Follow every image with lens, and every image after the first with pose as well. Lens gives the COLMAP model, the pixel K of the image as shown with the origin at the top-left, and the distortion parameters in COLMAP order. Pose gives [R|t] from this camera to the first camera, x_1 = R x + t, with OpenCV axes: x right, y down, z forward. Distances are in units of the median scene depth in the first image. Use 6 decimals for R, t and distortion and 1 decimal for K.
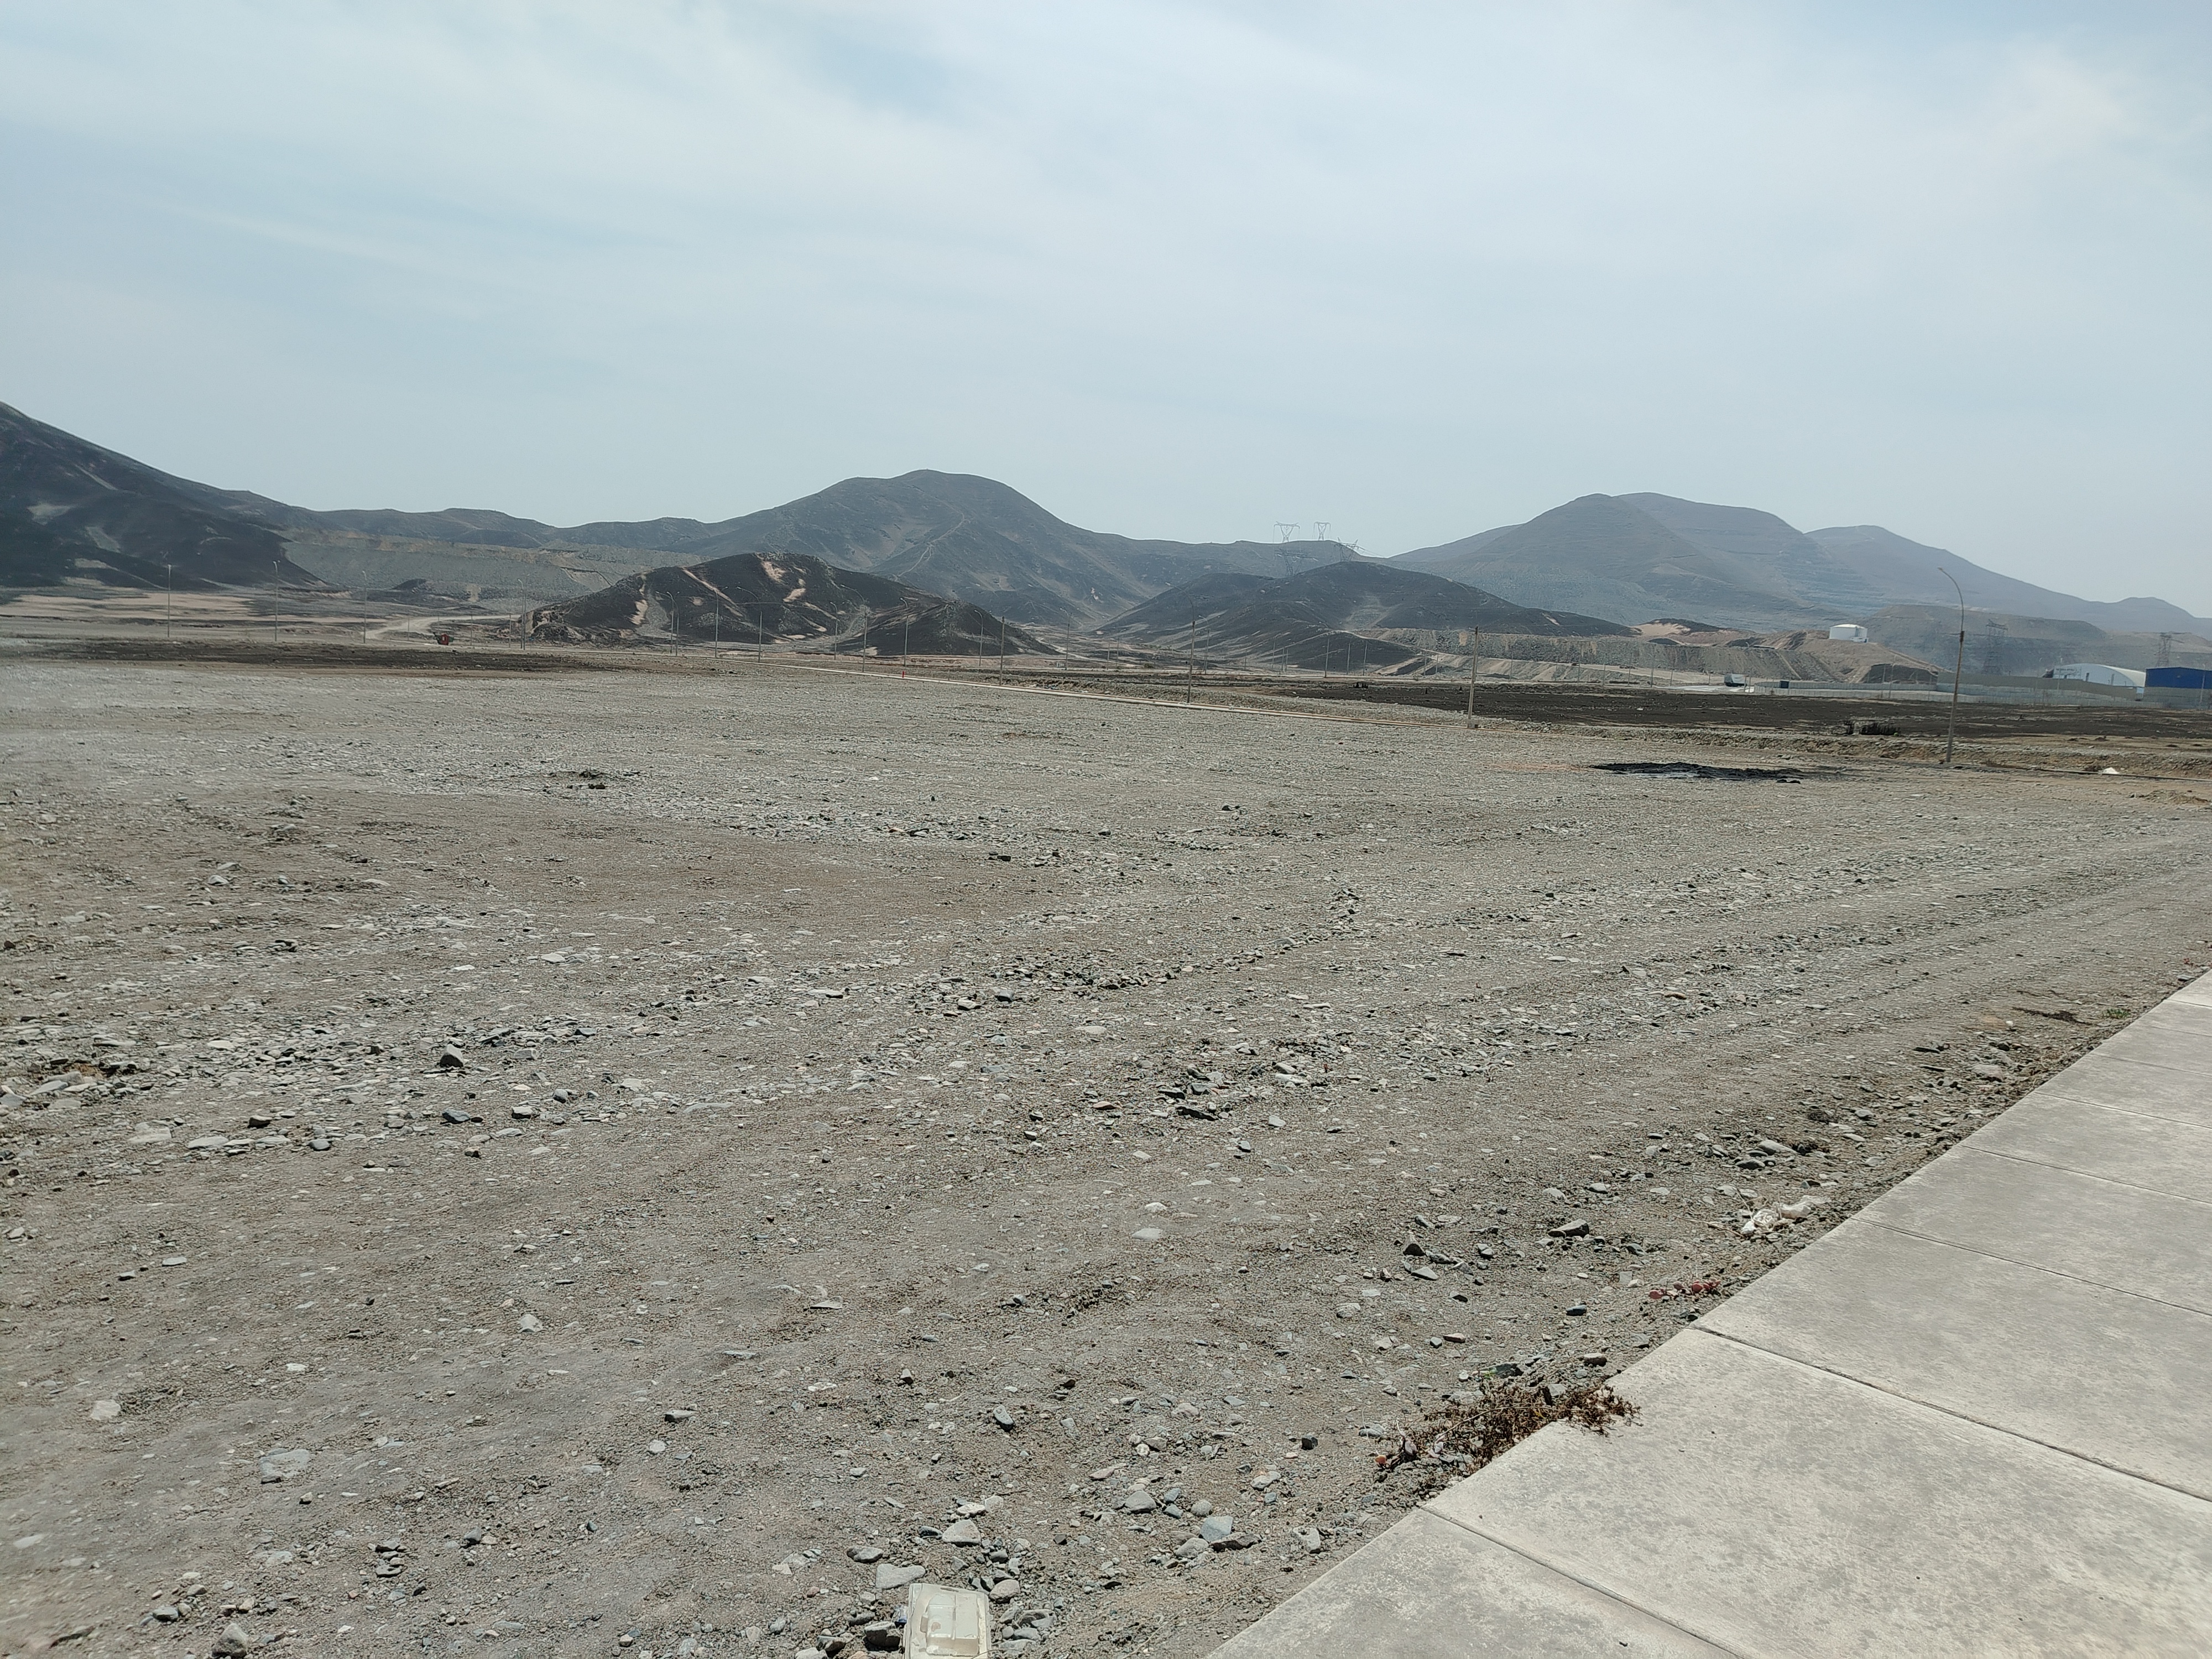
lens RADIAL K [[1518.8, 0, 1106.0], [0, 1518.8, 829.5], [0, 0, 1]] dist [0.050372, -0.078114]
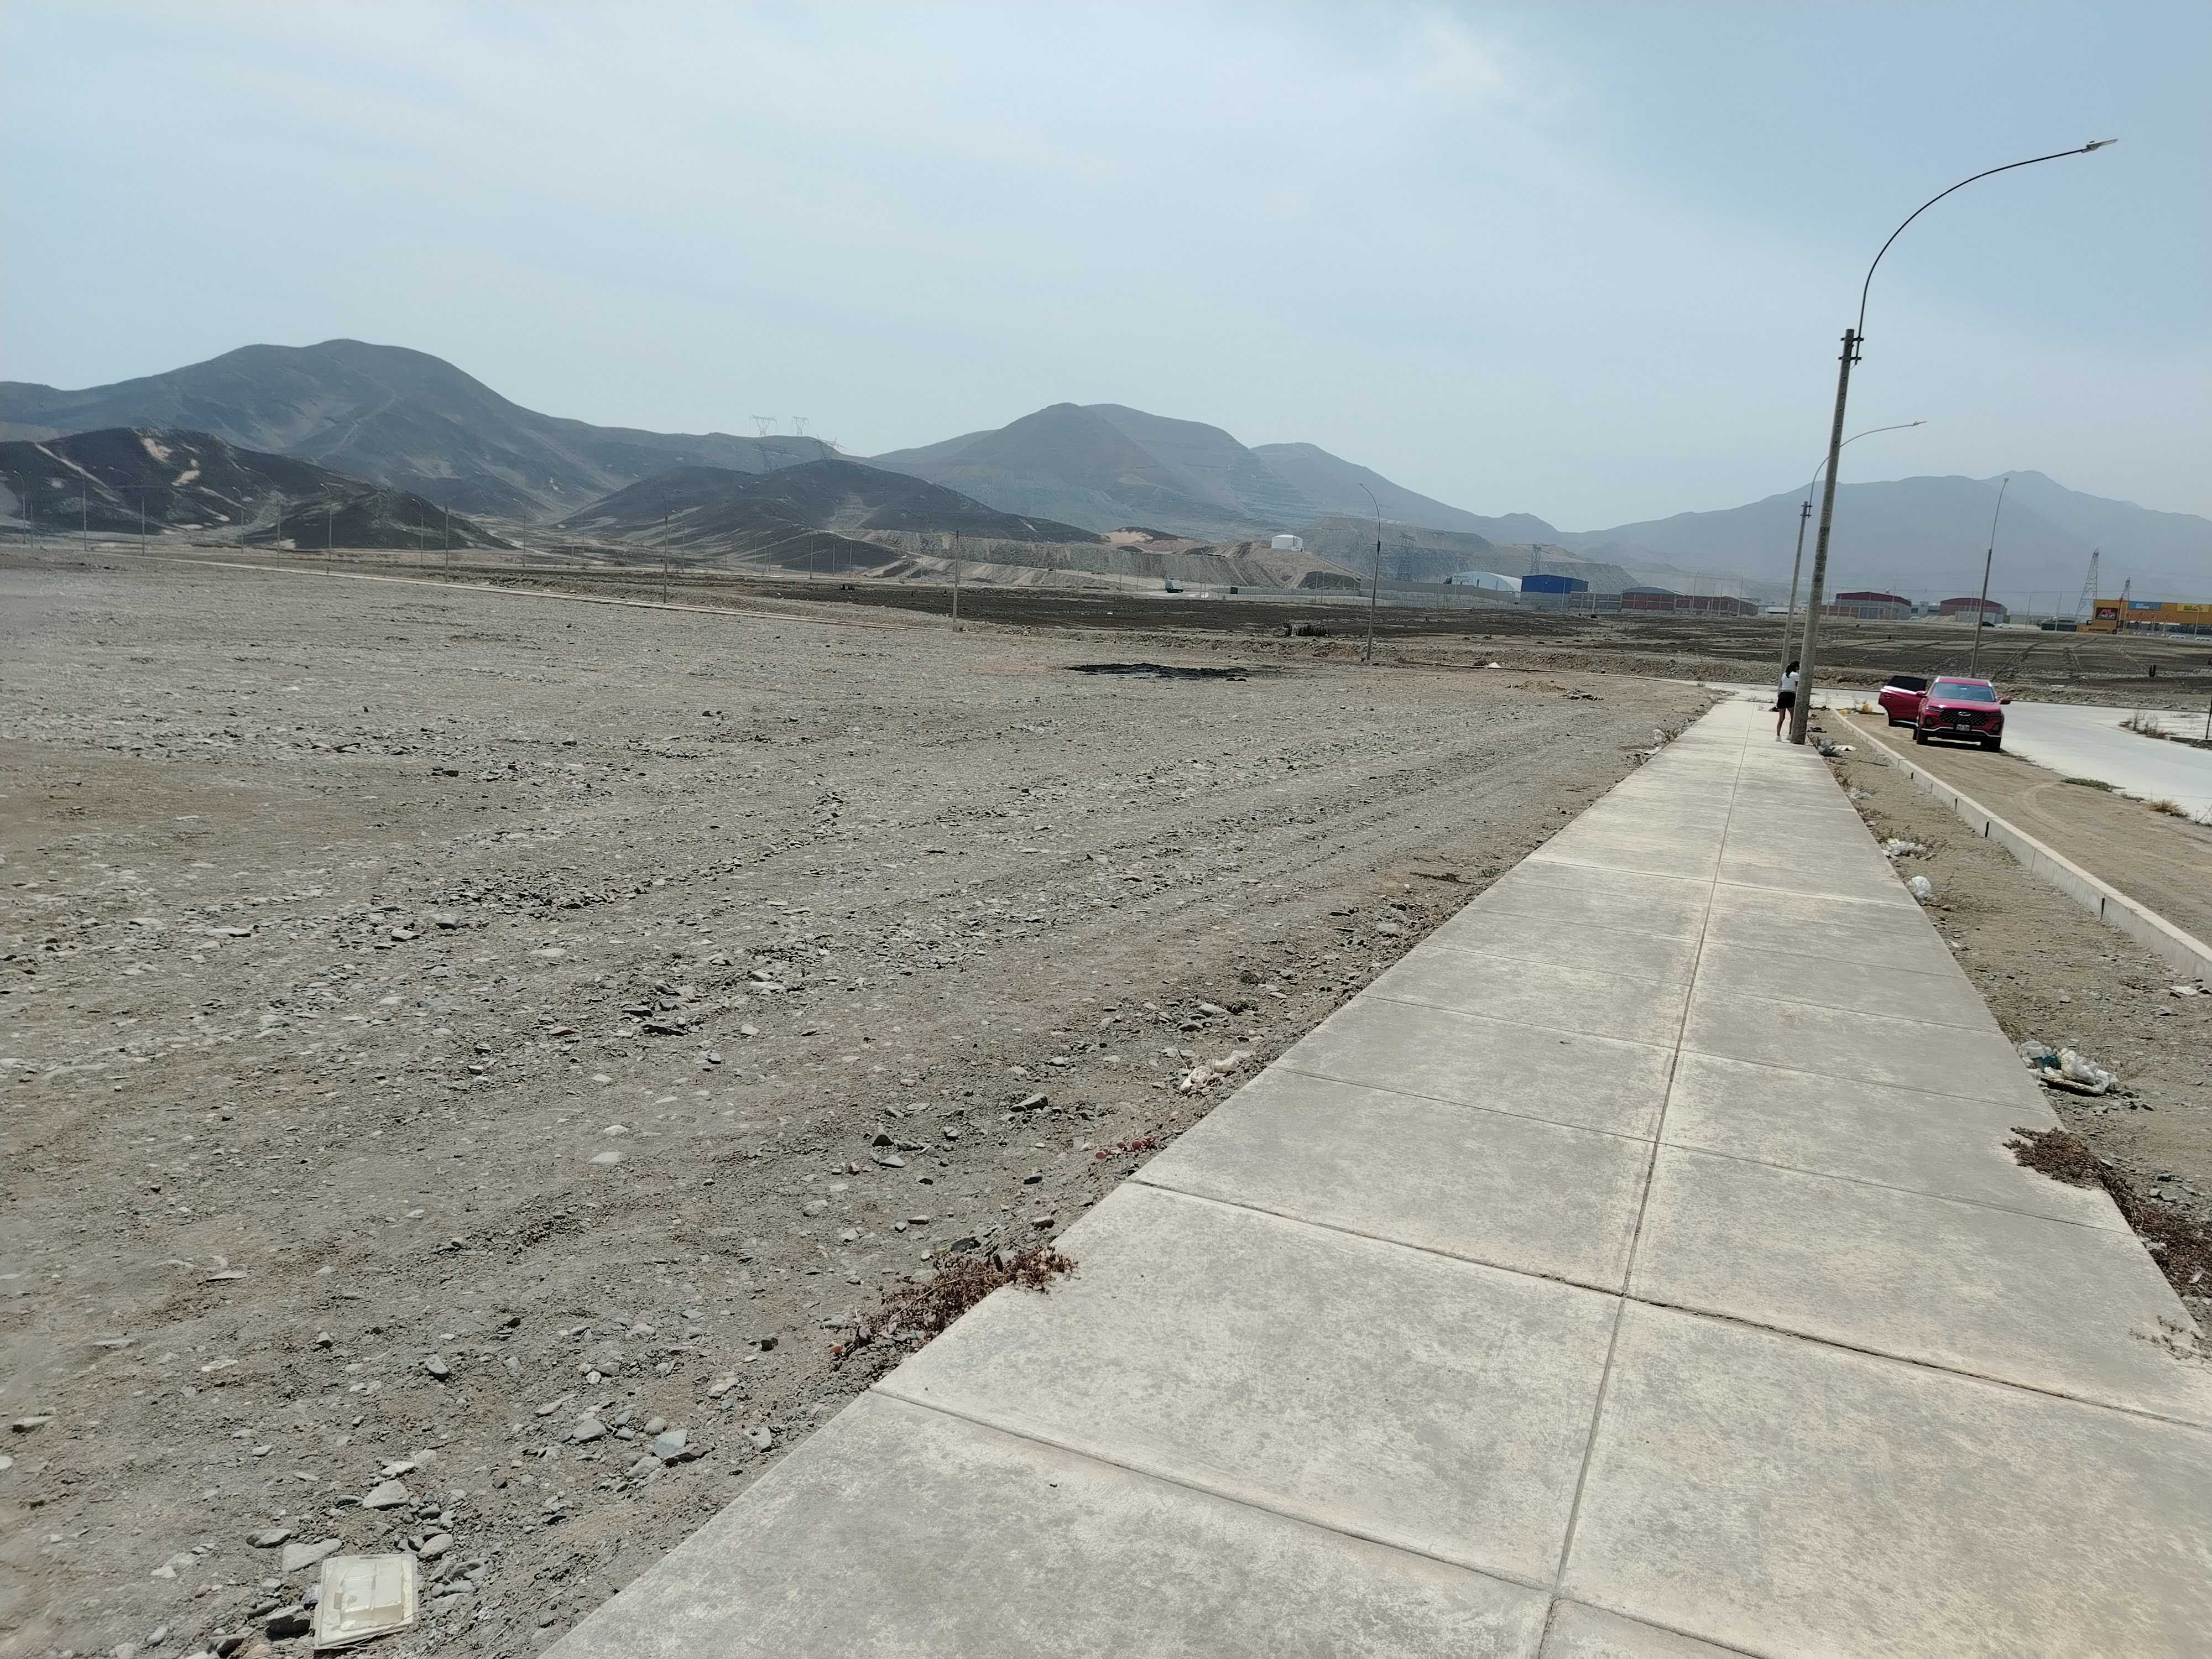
lens RADIAL K [[1518.8, 0, 1106.0], [0, 1518.8, 829.5], [0, 0, 1]] dist [0.050372, -0.078114]
pose [[0.945647, -0.046088, 0.321912, 0.012611], [0.025716, 0.997404, 0.067254, 0.001820], [-0.324176, -0.055321, 0.944378, 0.001633]]
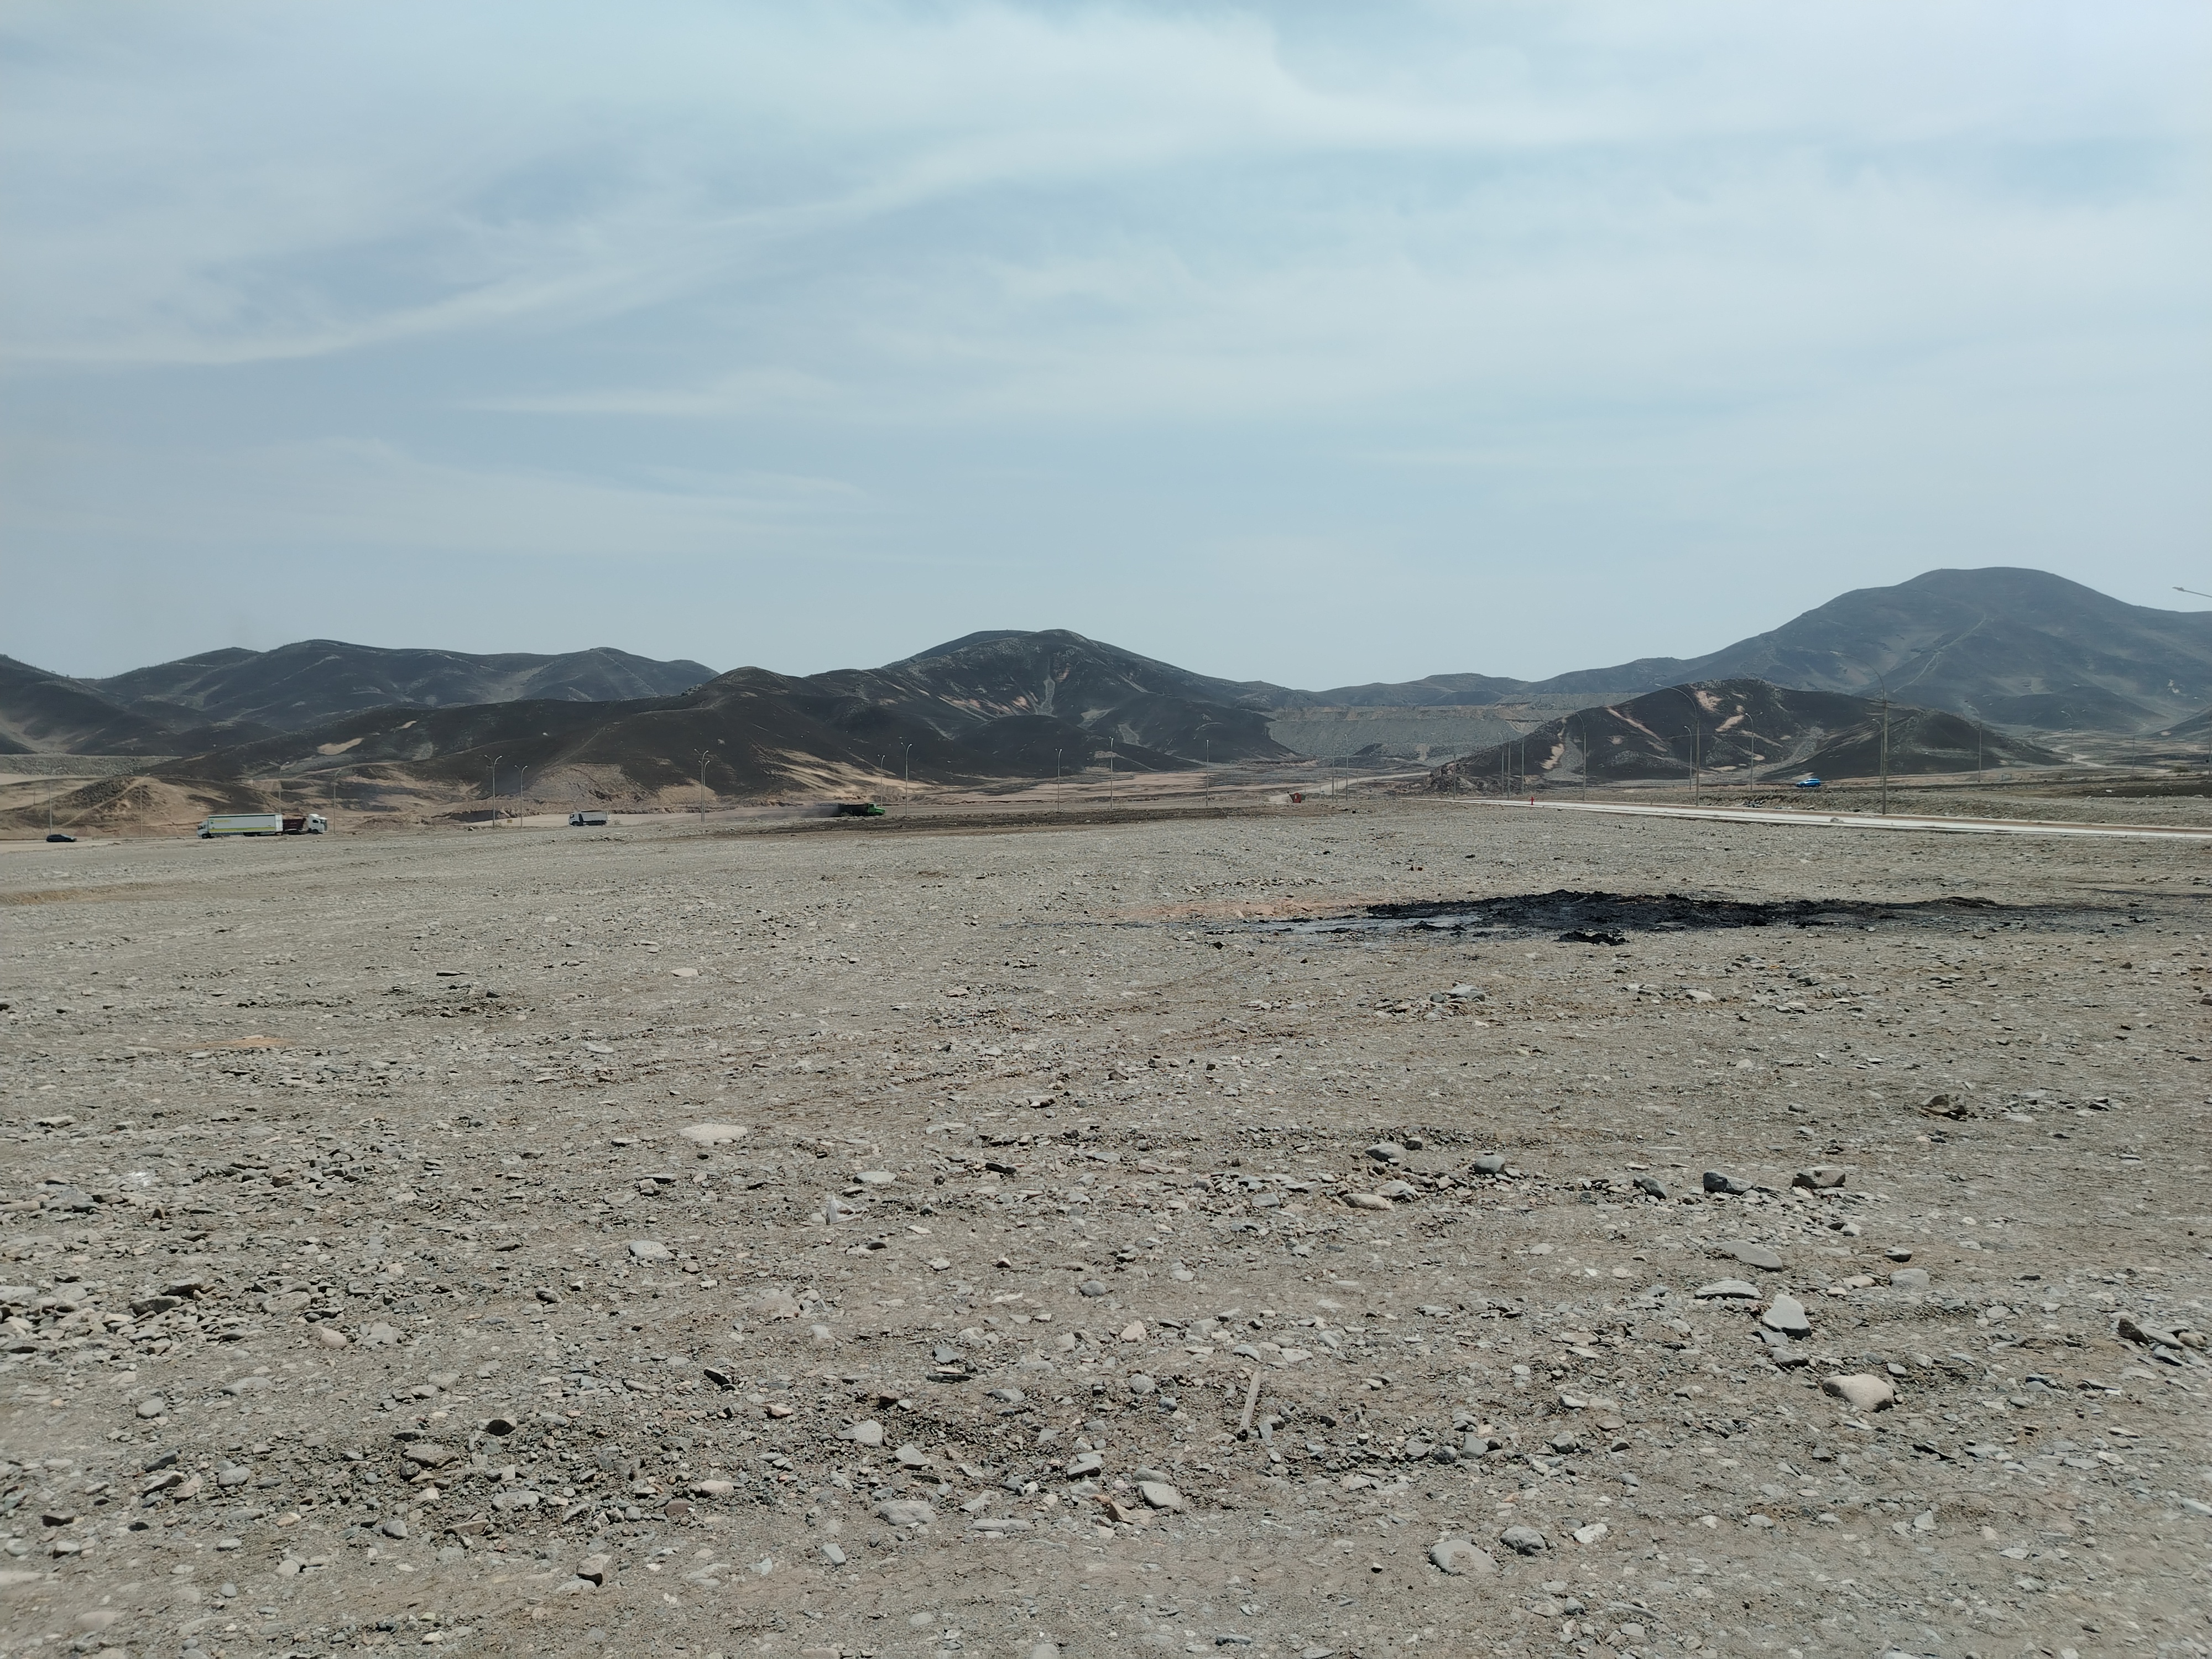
lens RADIAL K [[1518.8, 0, 1106.0], [0, 1518.8, 829.5], [0, 0, 1]] dist [0.050372, -0.078114]
pose [[0.798682, -0.053254, -0.599393, 0.842015], [-0.004679, 0.995497, -0.094681, -0.039591], [0.601735, 0.078425, 0.794836, 0.971635]]
